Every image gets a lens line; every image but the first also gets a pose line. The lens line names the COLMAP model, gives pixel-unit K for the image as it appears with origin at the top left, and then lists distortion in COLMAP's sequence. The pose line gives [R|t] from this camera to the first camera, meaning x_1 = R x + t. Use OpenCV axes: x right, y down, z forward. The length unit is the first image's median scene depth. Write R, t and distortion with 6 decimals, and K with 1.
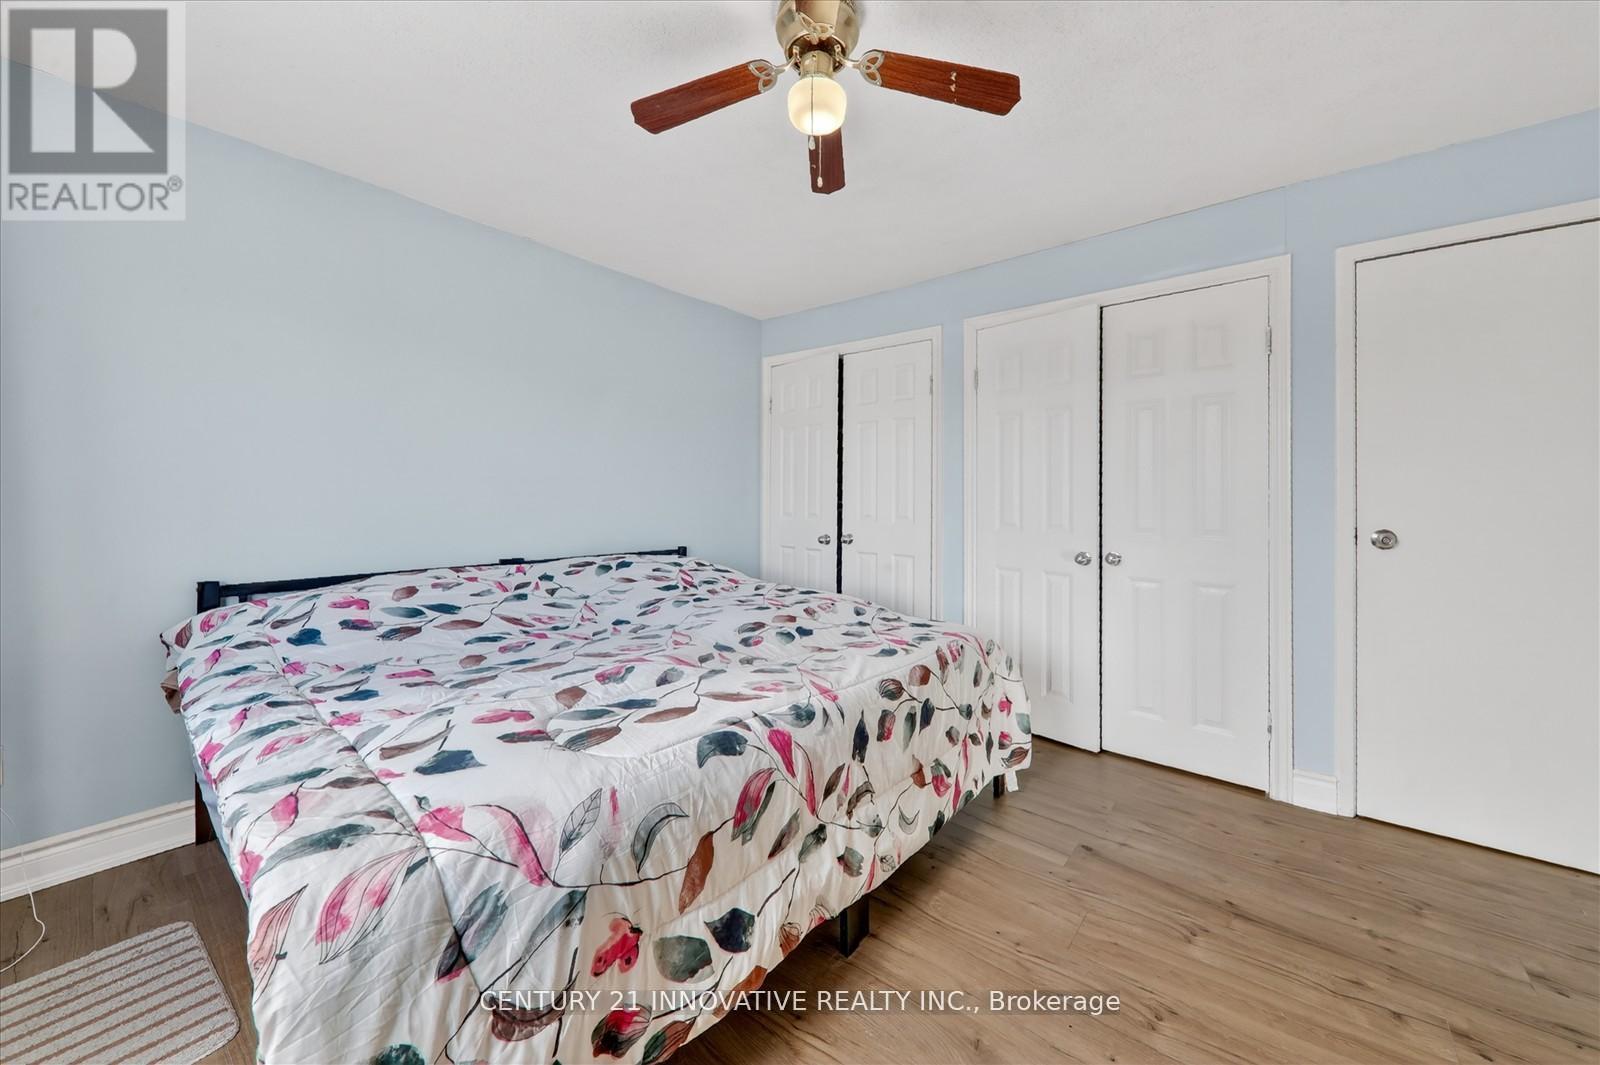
lens RADIAL K [[590.2, 0, 838.4], [0, 590.2, 498.6], [0, 0, 1]] dist [0.000672, 0.000025]
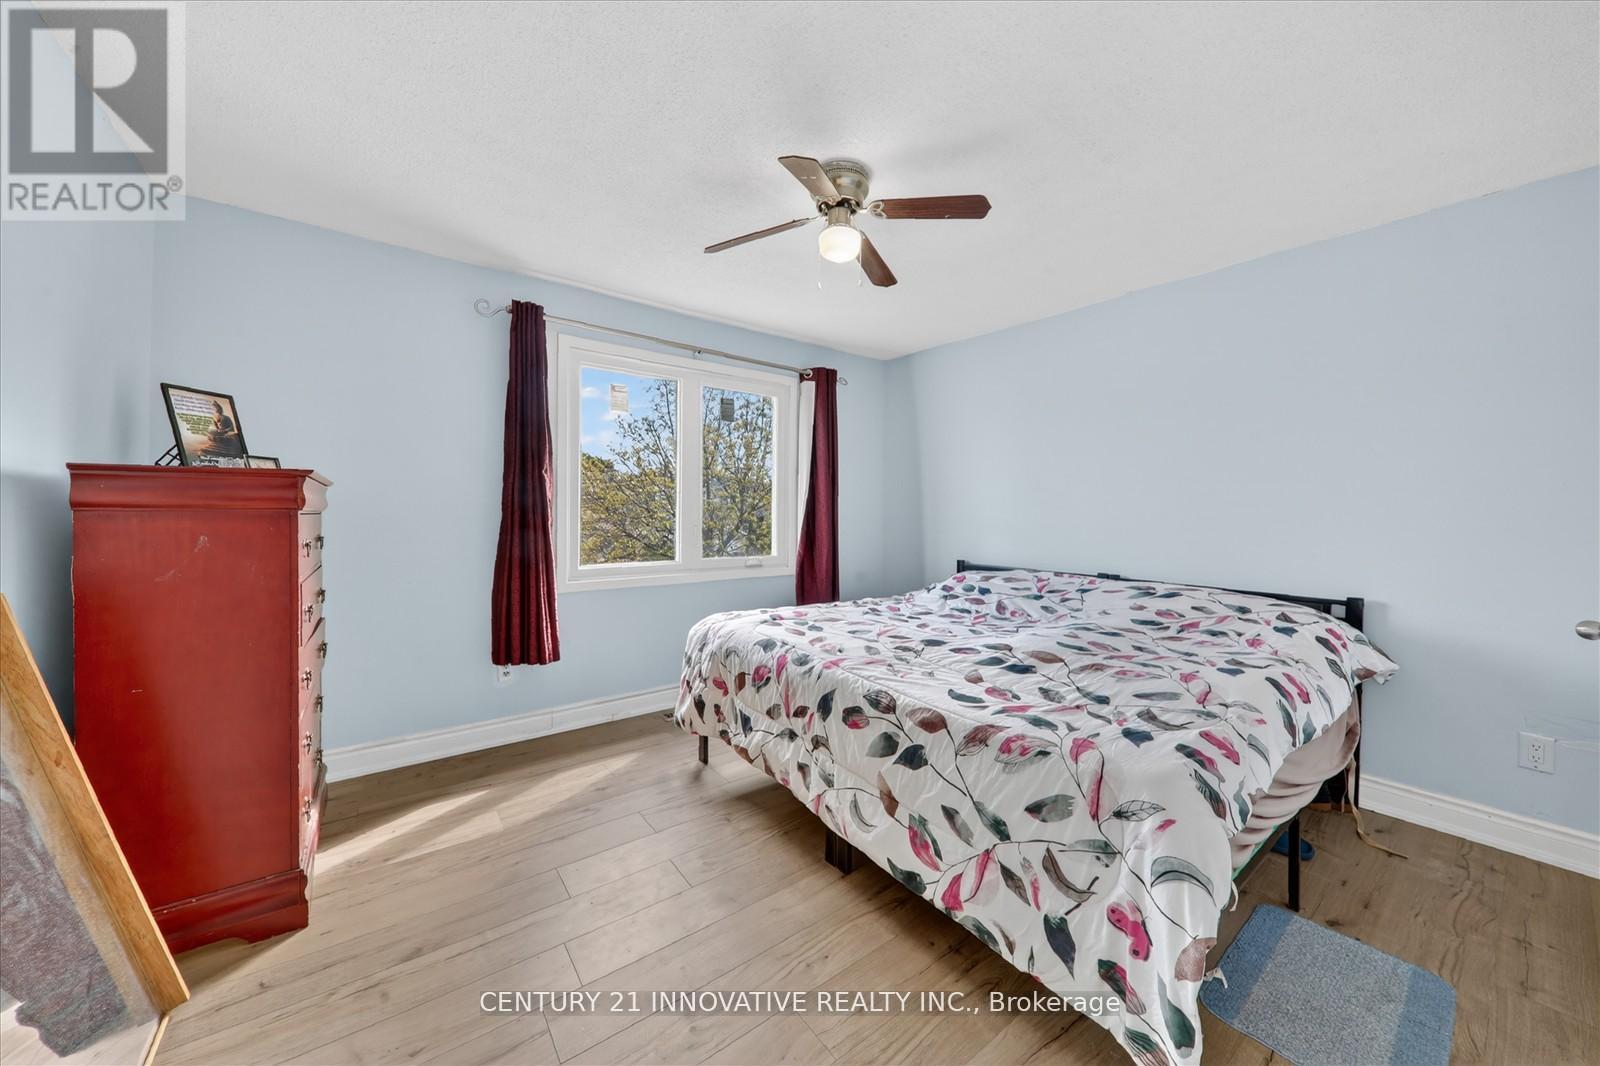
lens RADIAL K [[561.9, 0, 812.5], [0, 561.9, 515.6], [0, 0, 1]] dist [0.012800, -0.000116]
pose [[-0.256180, 0.003700, -0.966622, 1.160700], [-0.008043, 0.999950, 0.005959, -0.028557], [0.966596, 0.009301, -0.256138, 1.170659]]
